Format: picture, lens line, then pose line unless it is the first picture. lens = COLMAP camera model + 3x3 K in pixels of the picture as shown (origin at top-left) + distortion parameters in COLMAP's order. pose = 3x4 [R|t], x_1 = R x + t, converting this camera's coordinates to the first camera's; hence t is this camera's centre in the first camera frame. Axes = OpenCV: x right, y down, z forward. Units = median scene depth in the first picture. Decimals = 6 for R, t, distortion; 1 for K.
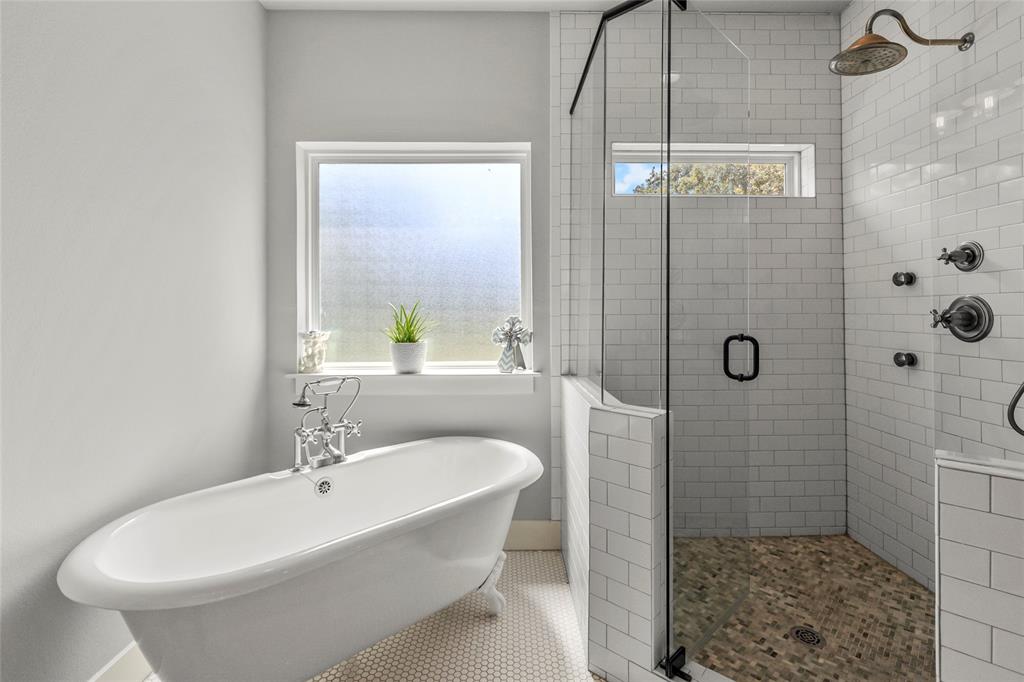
lens RADIAL K [[465.6, 0, 505.7], [0, 465.6, 302.8], [0, 0, 1]] dist [0.002972, -0.001958]
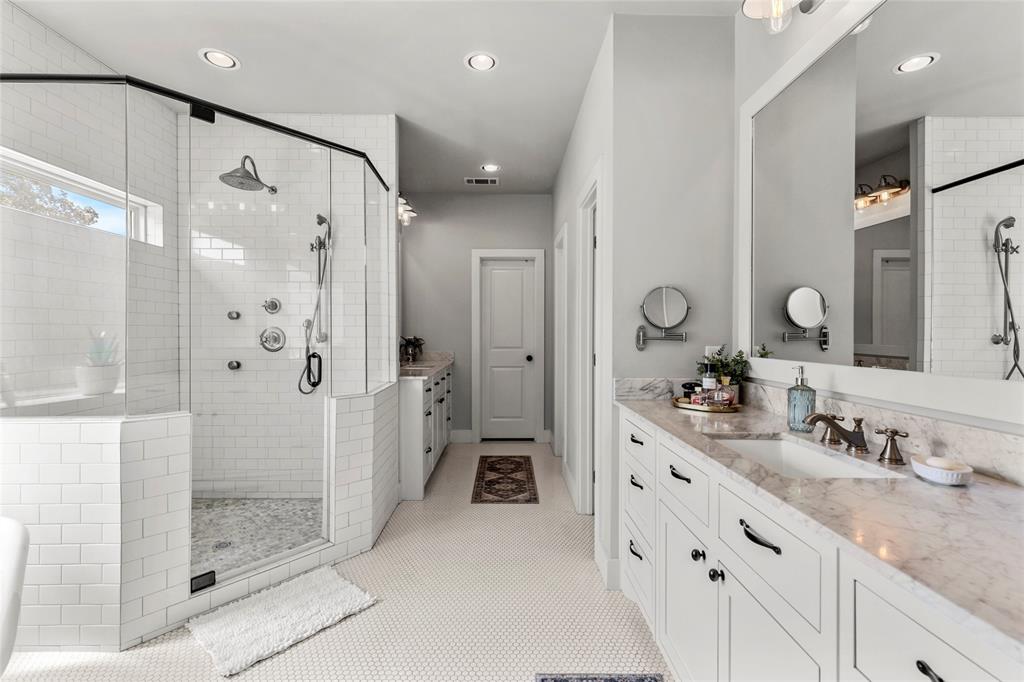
lens RADIAL K [[465.6, 0, 509.9], [0, 465.6, 335.3], [0, 0, 1]] dist [0.002972, -0.001958]
pose [[0.000487, -0.012826, 0.999918, -0.806643], [-0.016020, 0.999789, 0.012832, -0.019254], [-0.999872, -0.016025, 0.000282, 0.046445]]
